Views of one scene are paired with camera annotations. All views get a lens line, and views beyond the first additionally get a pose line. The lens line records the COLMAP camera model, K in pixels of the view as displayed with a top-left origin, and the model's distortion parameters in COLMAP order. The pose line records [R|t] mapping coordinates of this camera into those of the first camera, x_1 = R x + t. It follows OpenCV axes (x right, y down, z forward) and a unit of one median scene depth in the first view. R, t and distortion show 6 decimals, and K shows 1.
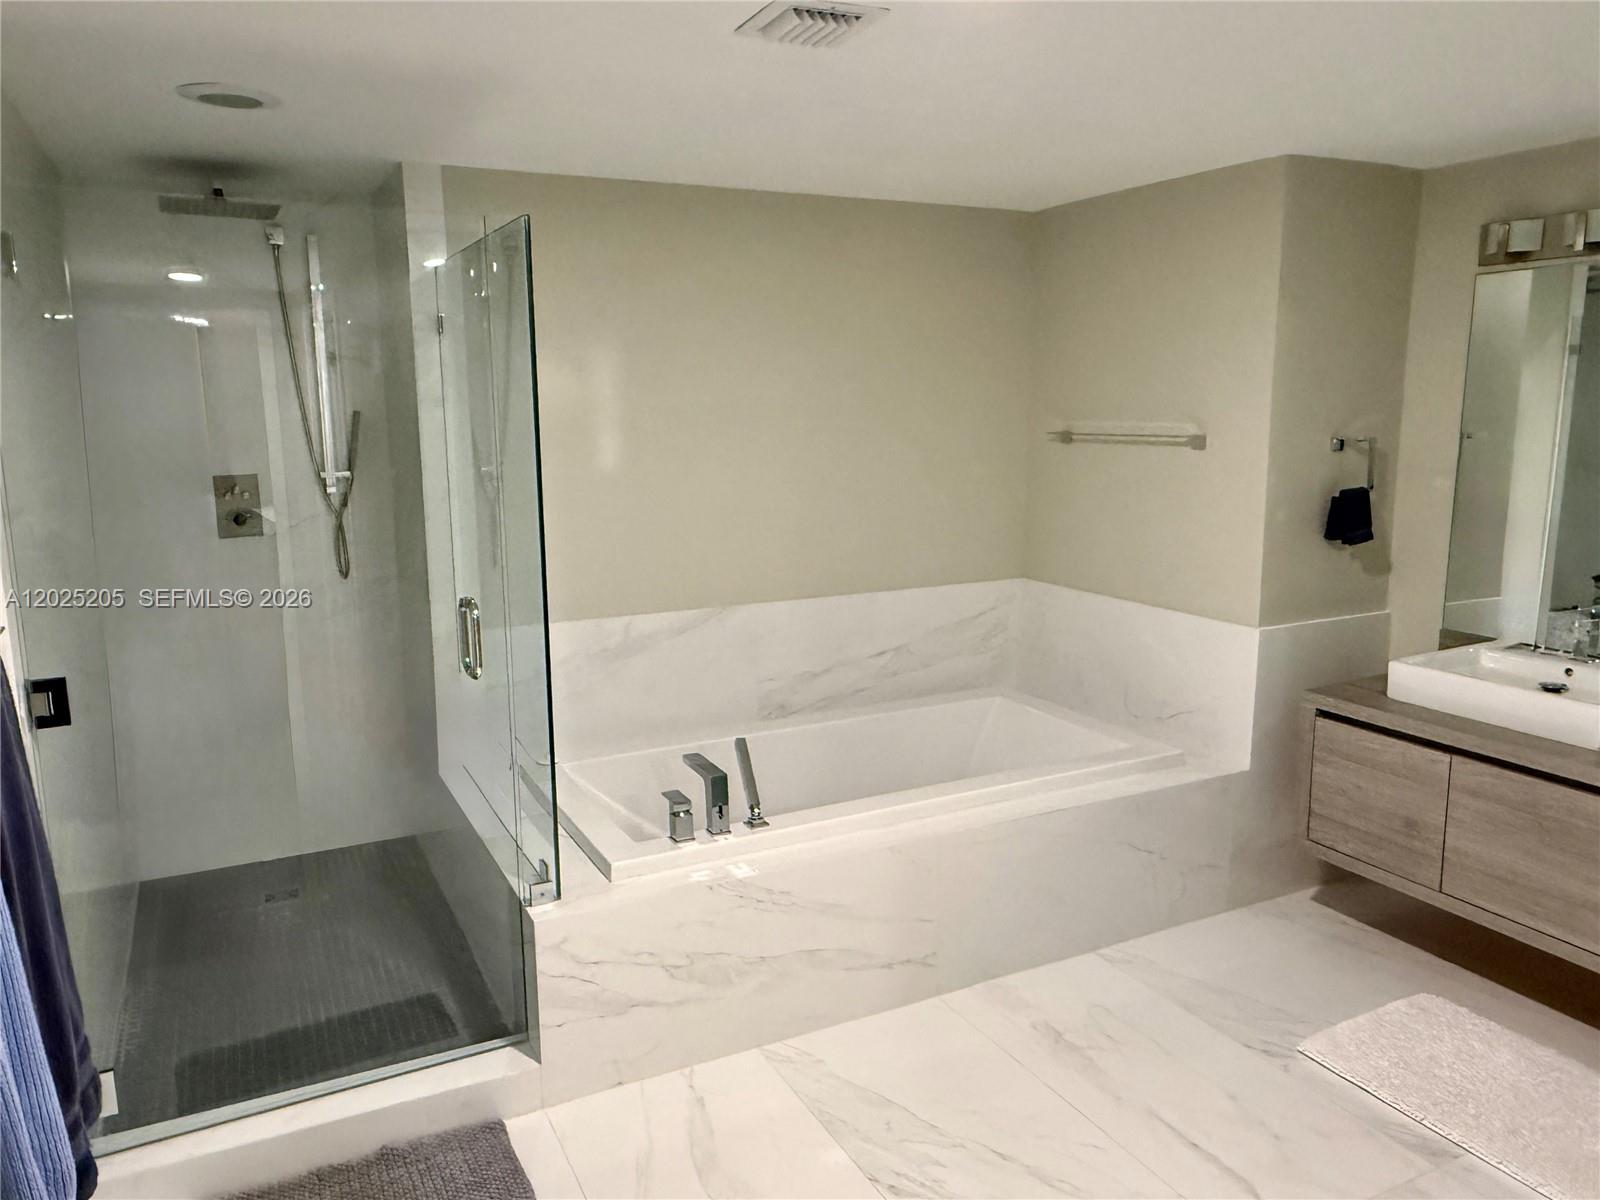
lens RADIAL K [[1131.1, 0, 798.4], [0, 1131.1, 597.0], [0, 0, 1]] dist [0.008827, -0.005125]
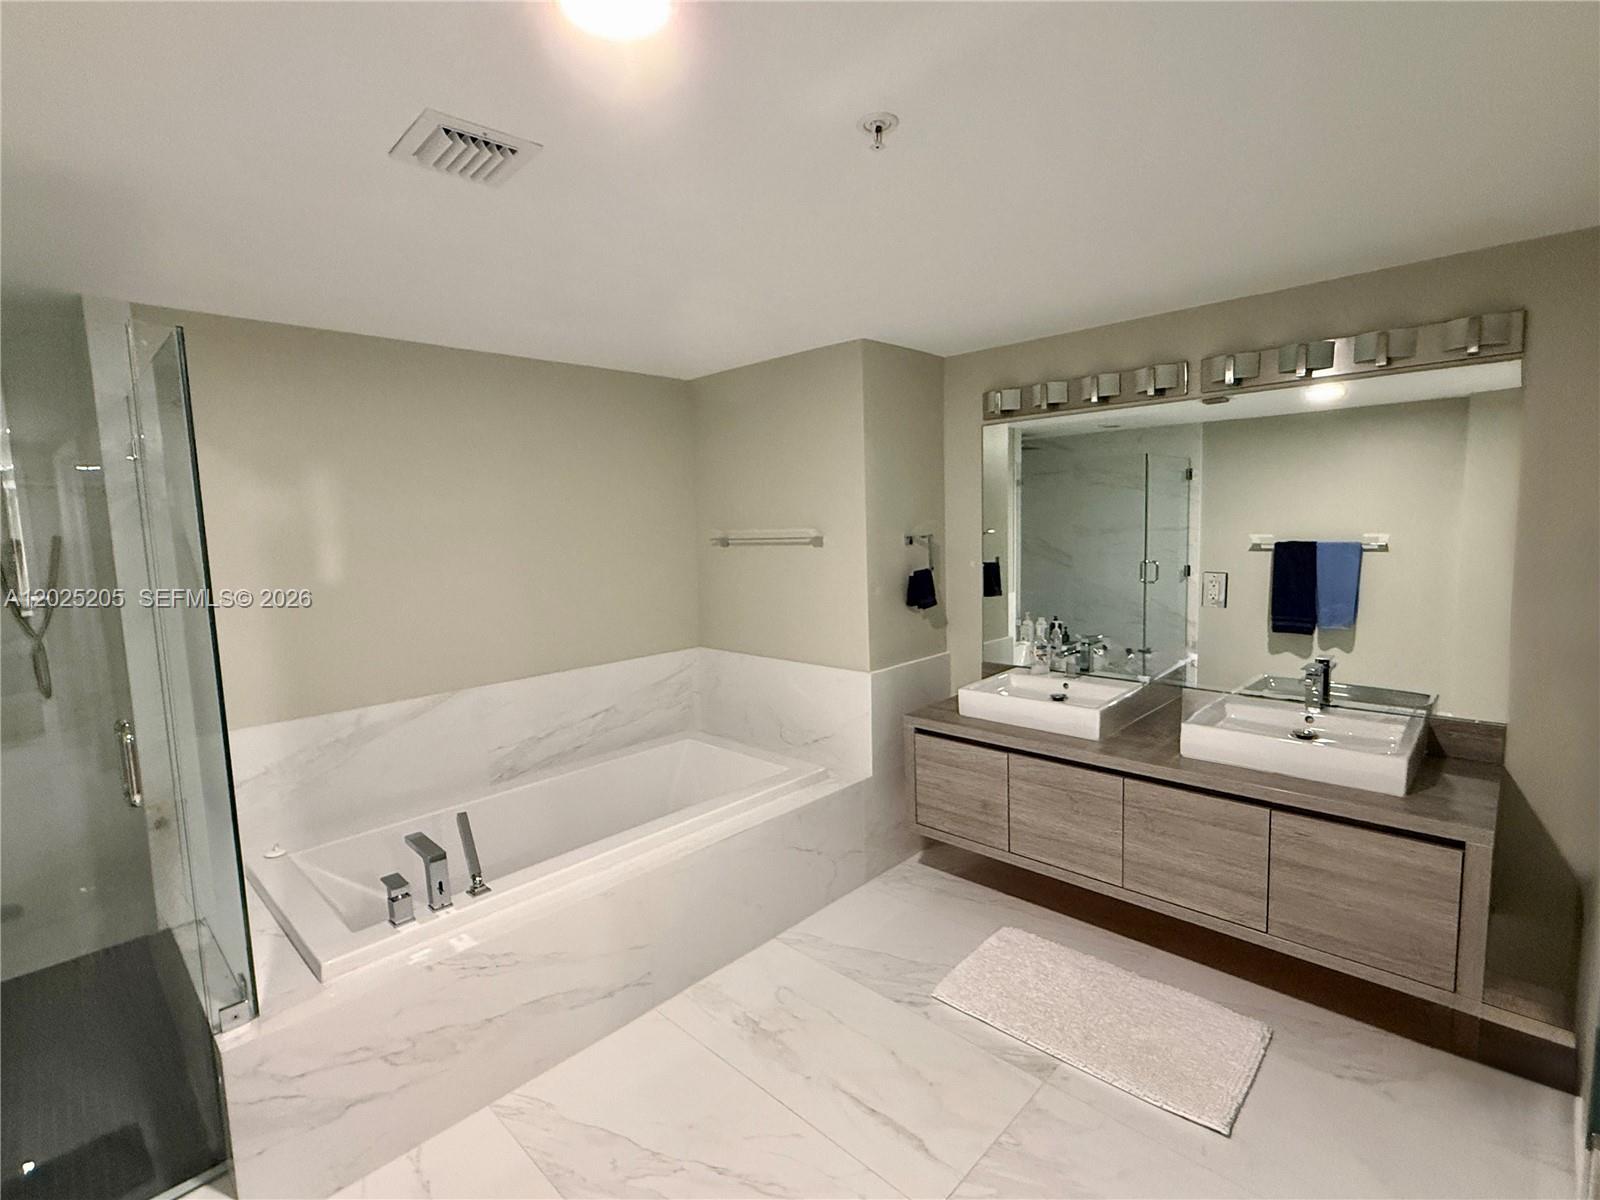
lens RADIAL K [[747.8, 0, 796.3], [0, 747.8, 597.5], [0, 0, 1]] dist [-0.003265, -0.000772]
pose [[0.945542, -0.053522, 0.321068, 0.035921], [0.078239, 0.994841, -0.064573, -0.013786], [-0.315956, 0.086176, 0.944852, 0.178070]]
